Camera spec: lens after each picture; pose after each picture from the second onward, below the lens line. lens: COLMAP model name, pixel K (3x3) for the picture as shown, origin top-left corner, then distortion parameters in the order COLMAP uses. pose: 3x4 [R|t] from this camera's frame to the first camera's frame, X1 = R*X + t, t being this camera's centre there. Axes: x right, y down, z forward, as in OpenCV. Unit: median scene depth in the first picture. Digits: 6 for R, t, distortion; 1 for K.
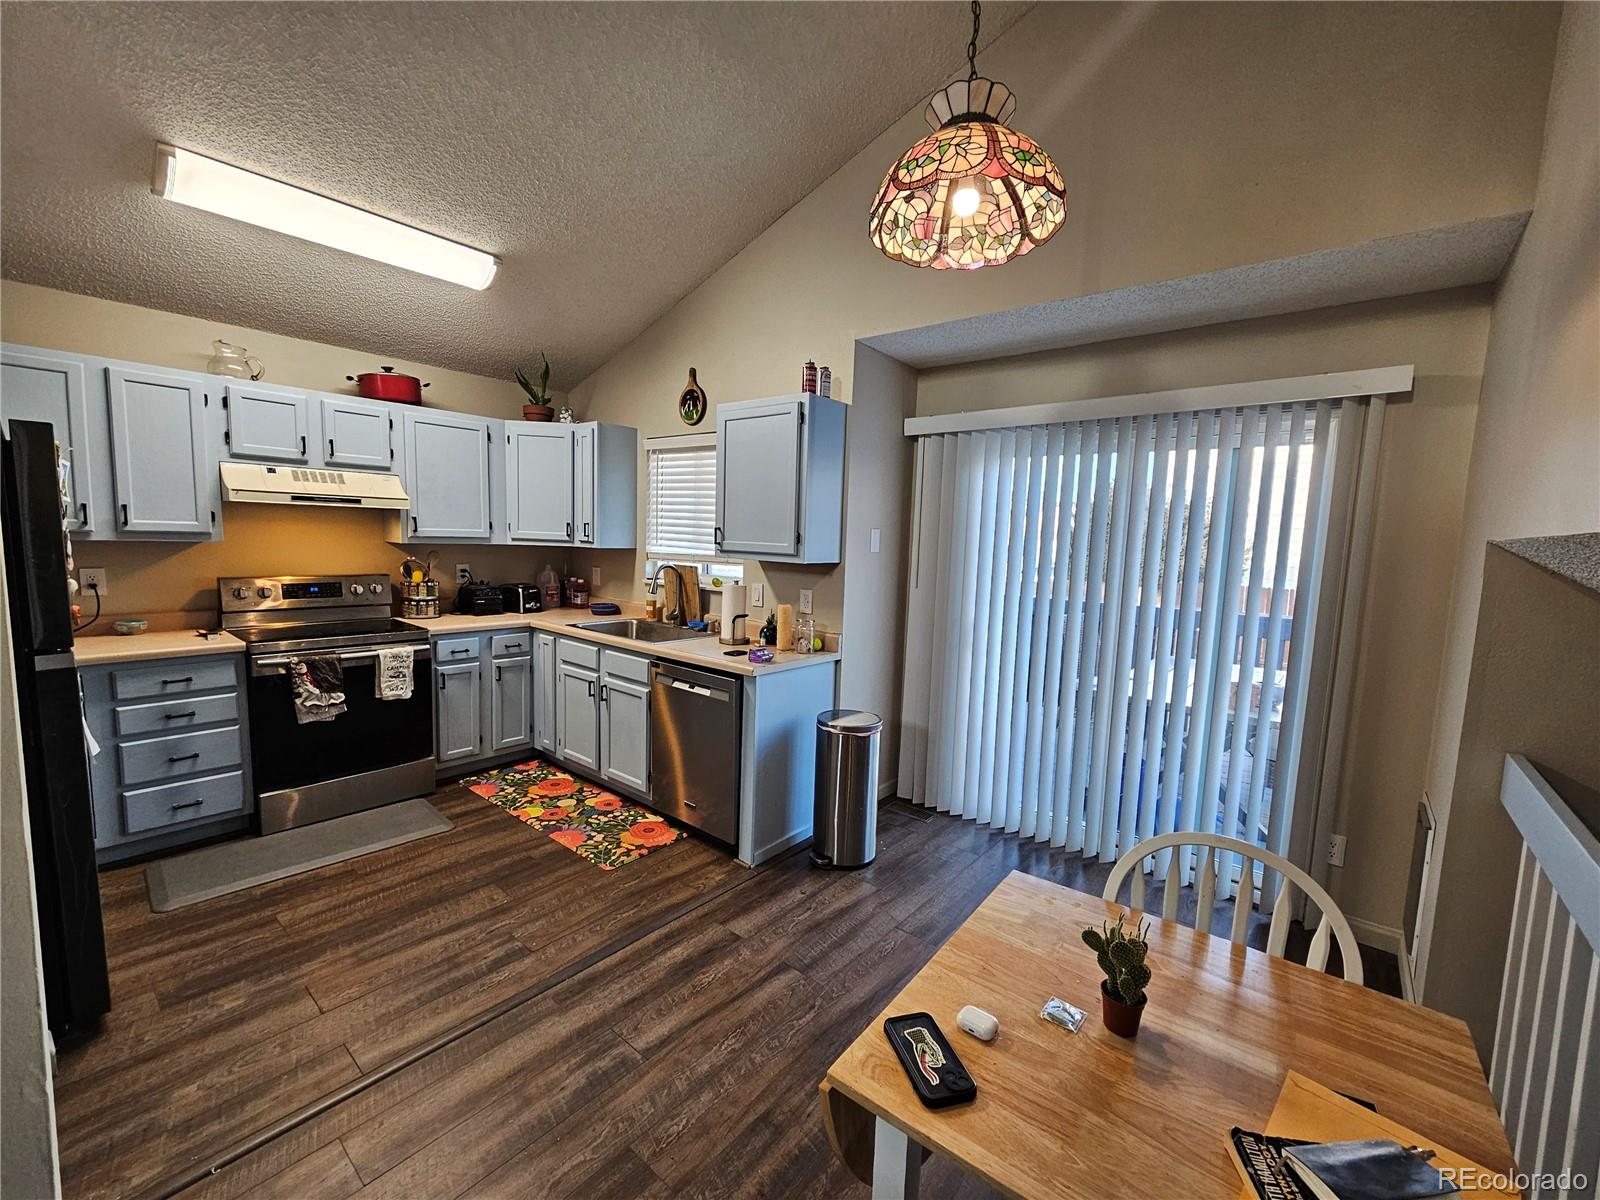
lens RADIAL K [[657.9, 0, 804.3], [0, 657.9, 605.2], [0, 0, 1]] dist [0.002626, 0.000333]
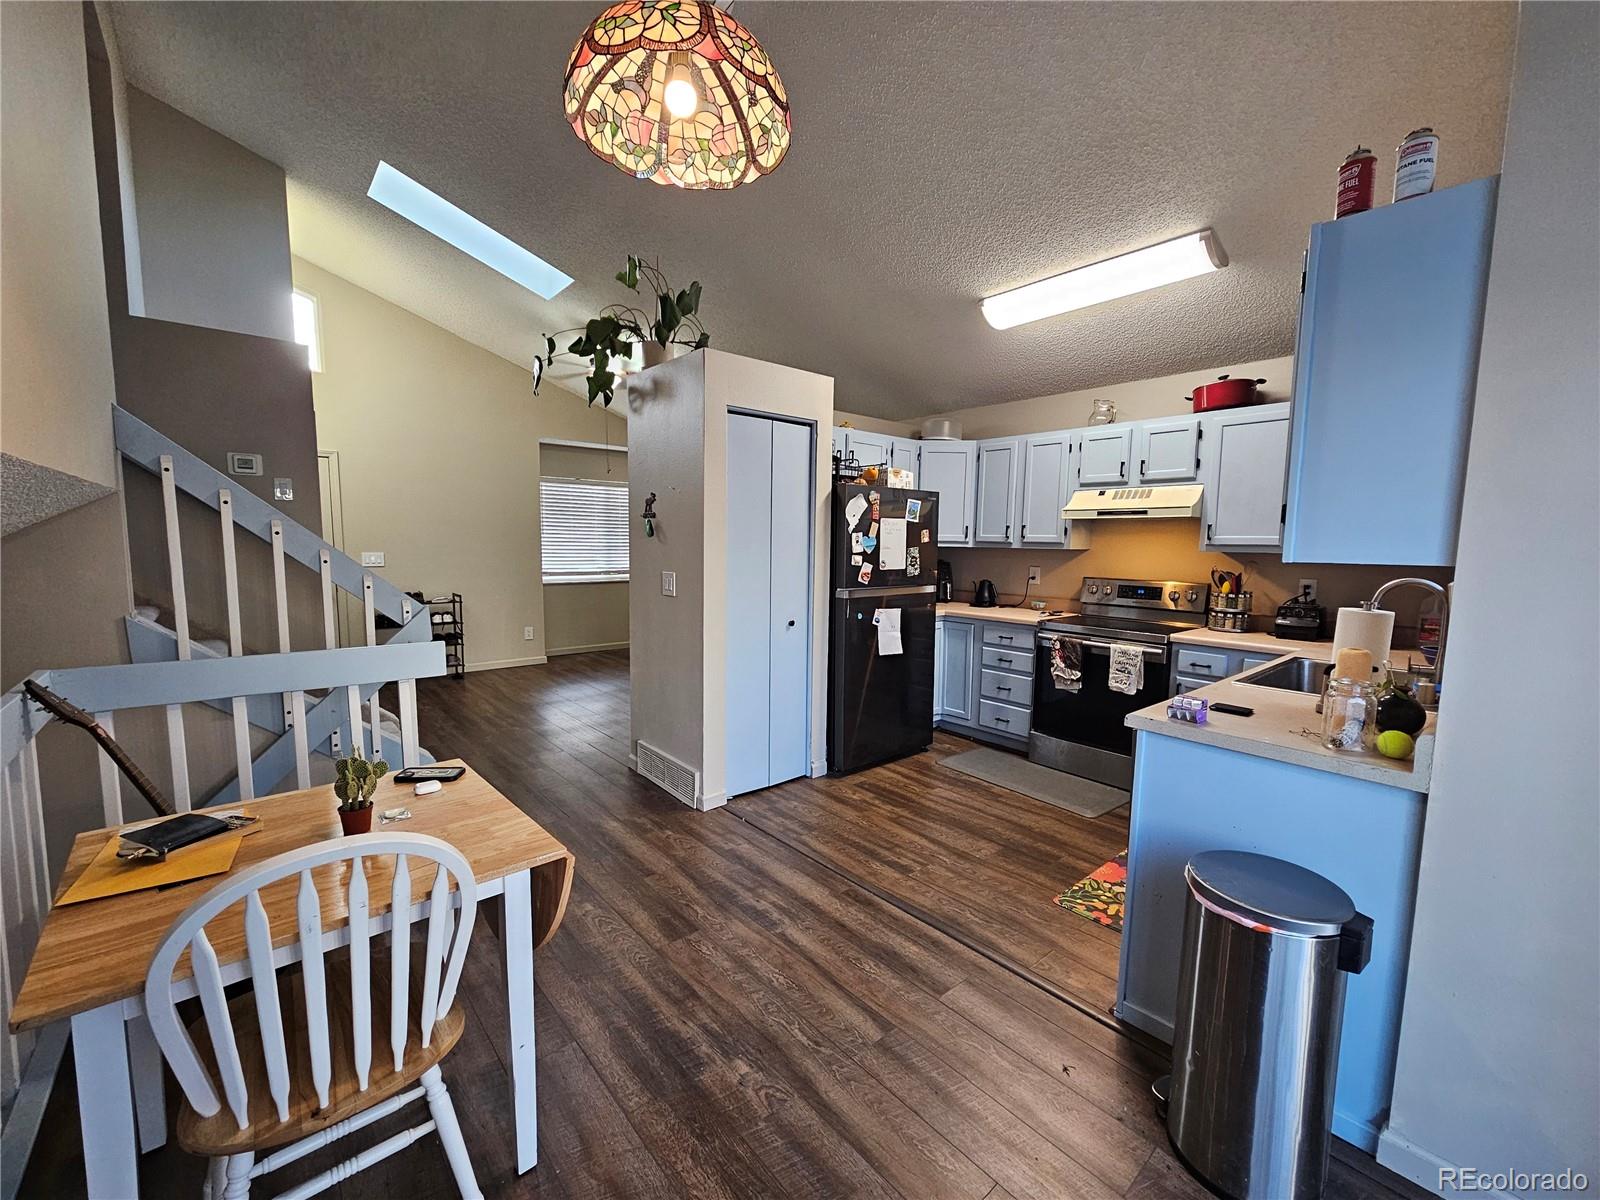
lens RADIAL K [[645.1, 0, 804.3], [0, 645.1, 607.0], [0, 0, 1]] dist [0.000284, 0.000017]
pose [[-0.158295, 0.063880, -0.985323, 0.570097], [-0.127248, 0.988264, 0.084514, -0.021783], [0.979158, 0.138759, -0.148309, 0.716159]]
